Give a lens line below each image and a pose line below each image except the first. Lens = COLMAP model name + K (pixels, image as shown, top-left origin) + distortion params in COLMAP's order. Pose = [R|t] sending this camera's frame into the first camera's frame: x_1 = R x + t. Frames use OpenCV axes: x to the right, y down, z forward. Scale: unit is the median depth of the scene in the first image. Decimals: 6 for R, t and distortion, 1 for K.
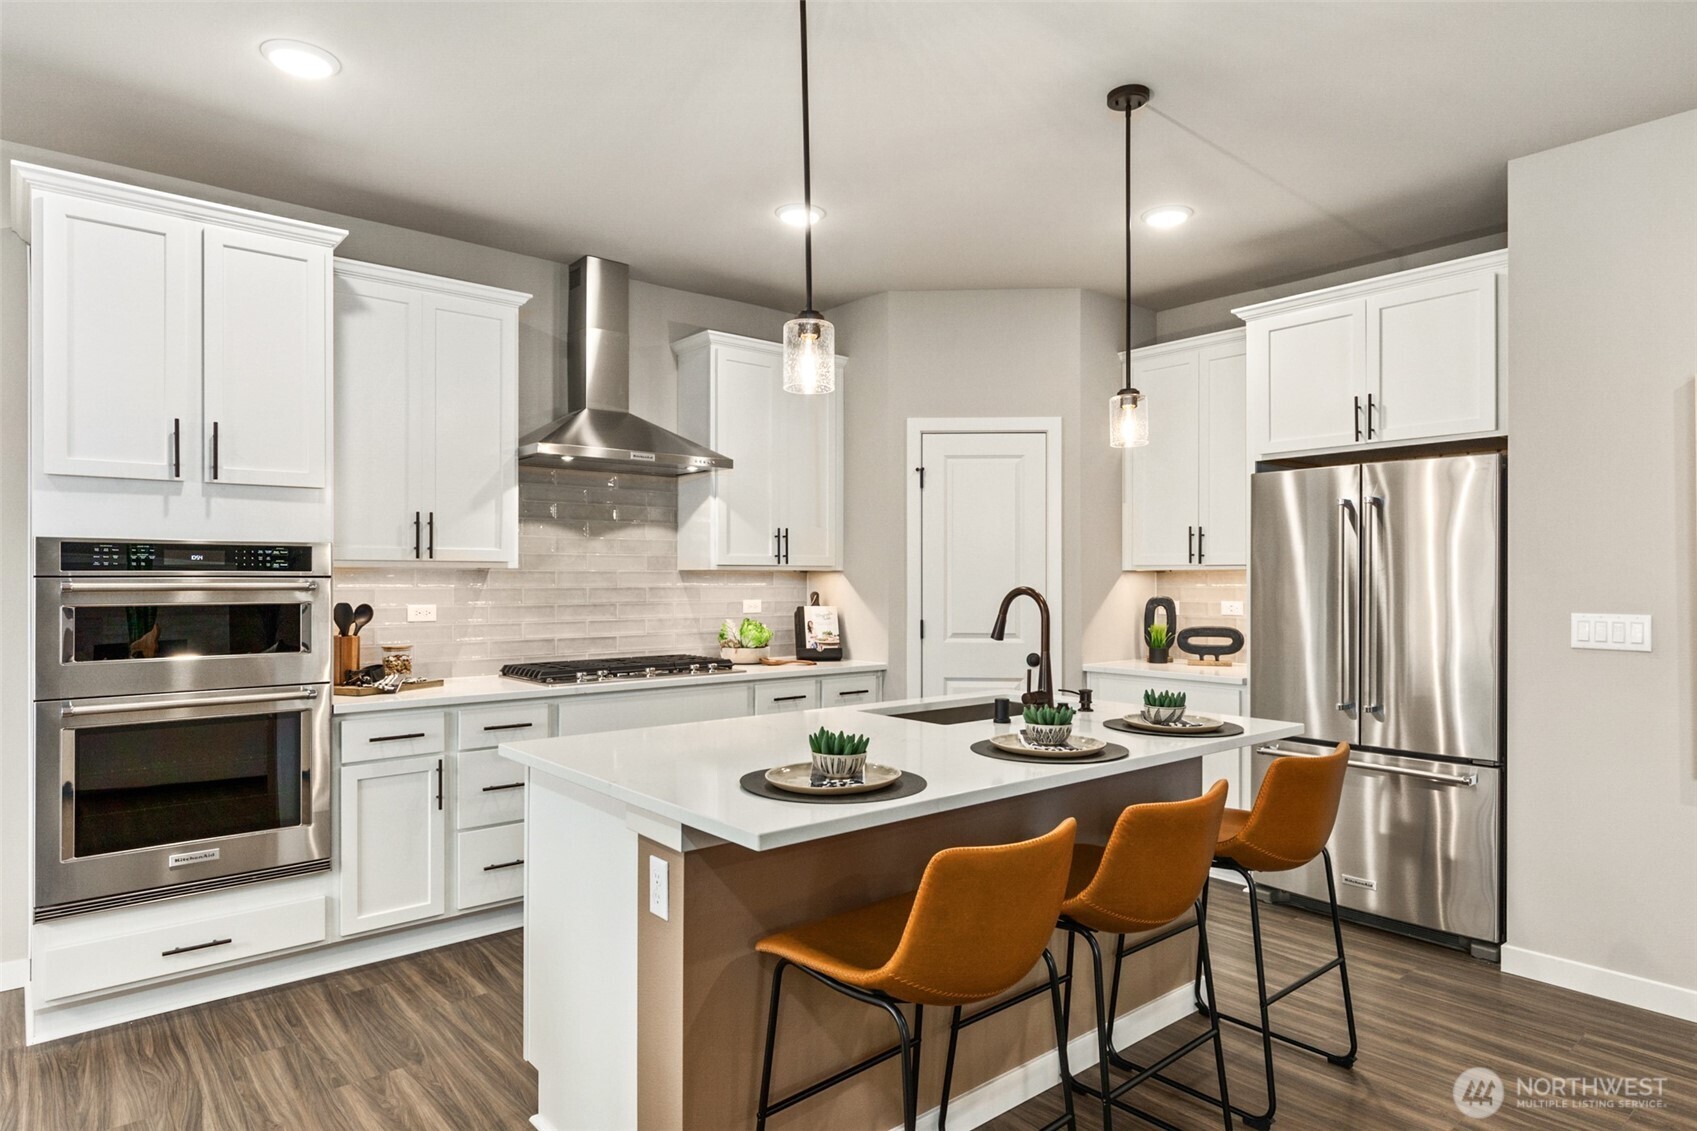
lens RADIAL K [[973.0, 0, 844.6], [0, 973.0, 567.9], [0, 0, 1]] dist [-0.006263, -0.000592]
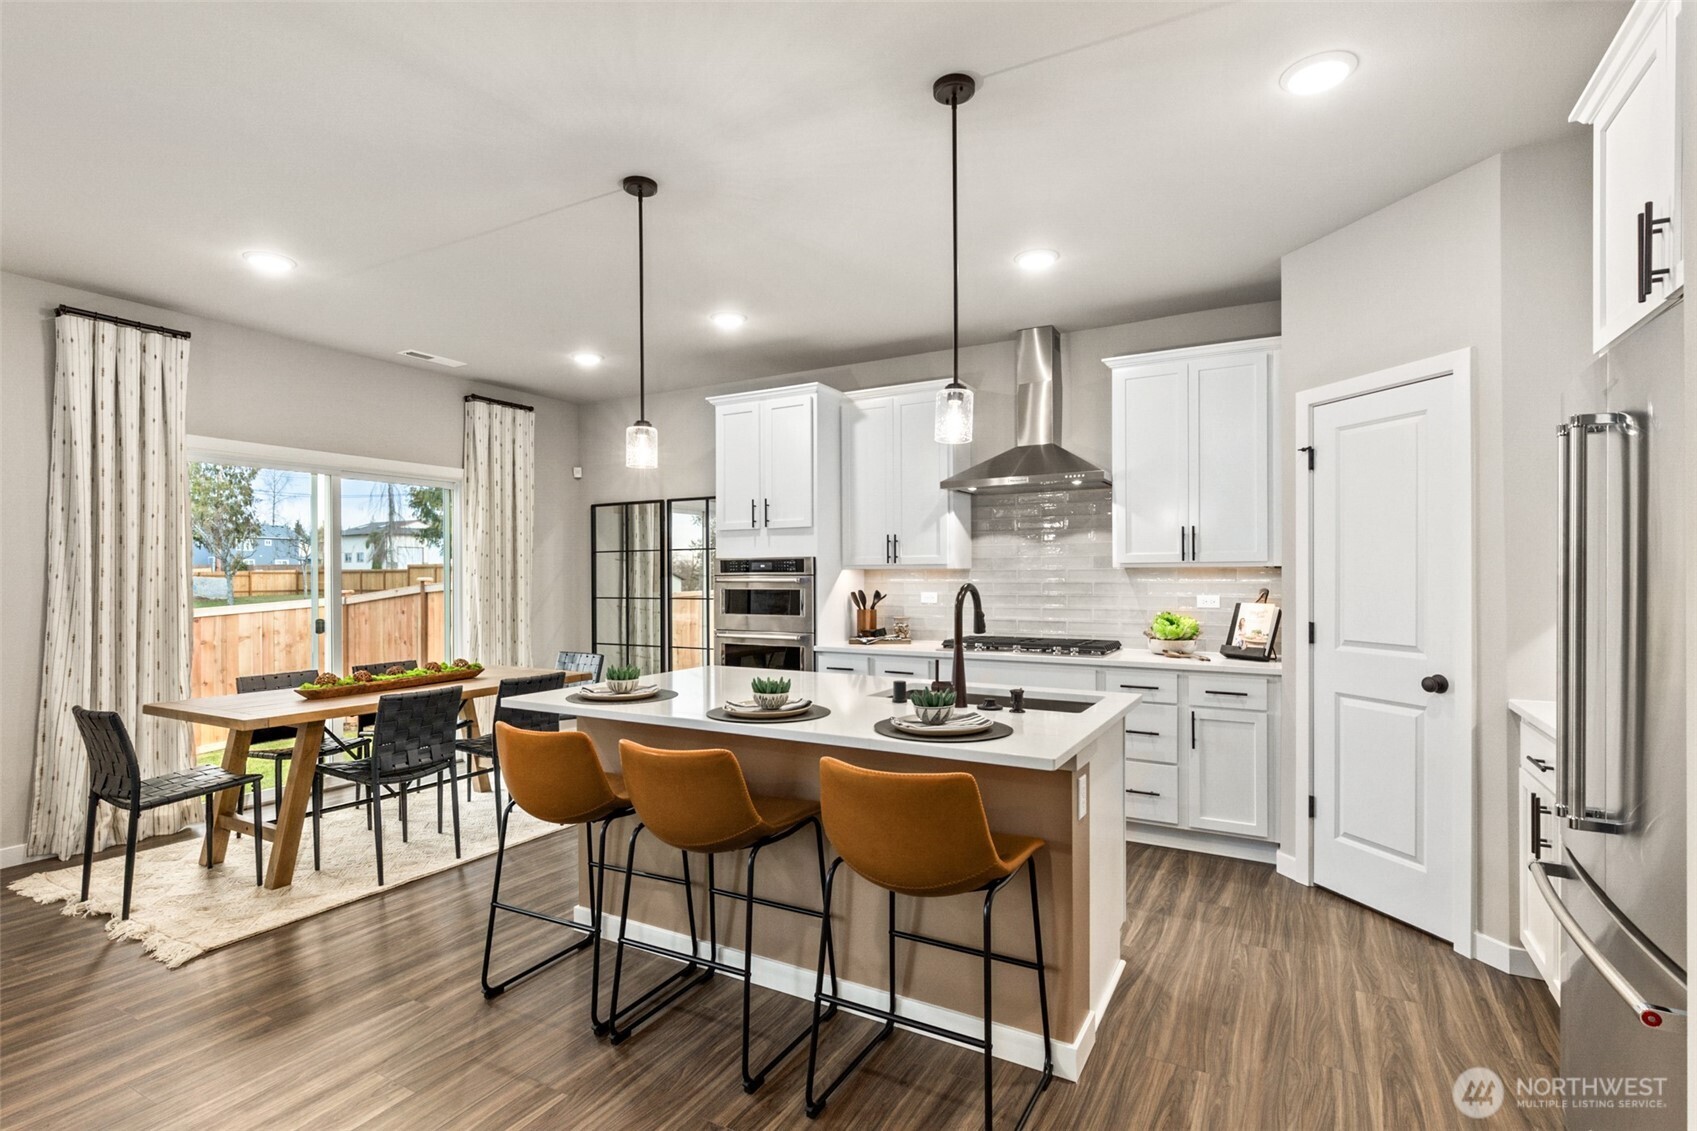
lens RADIAL K [[803.5, 0, 847.2], [0, 803.5, 574.3], [0, 0, 1]] dist [0.002012, 0.000058]
pose [[0.344373, -0.002505, -0.938829, 0.628090], [0.015793, 0.999870, 0.003125, 0.002156], [0.938700, -0.015903, 0.344368, 0.375610]]
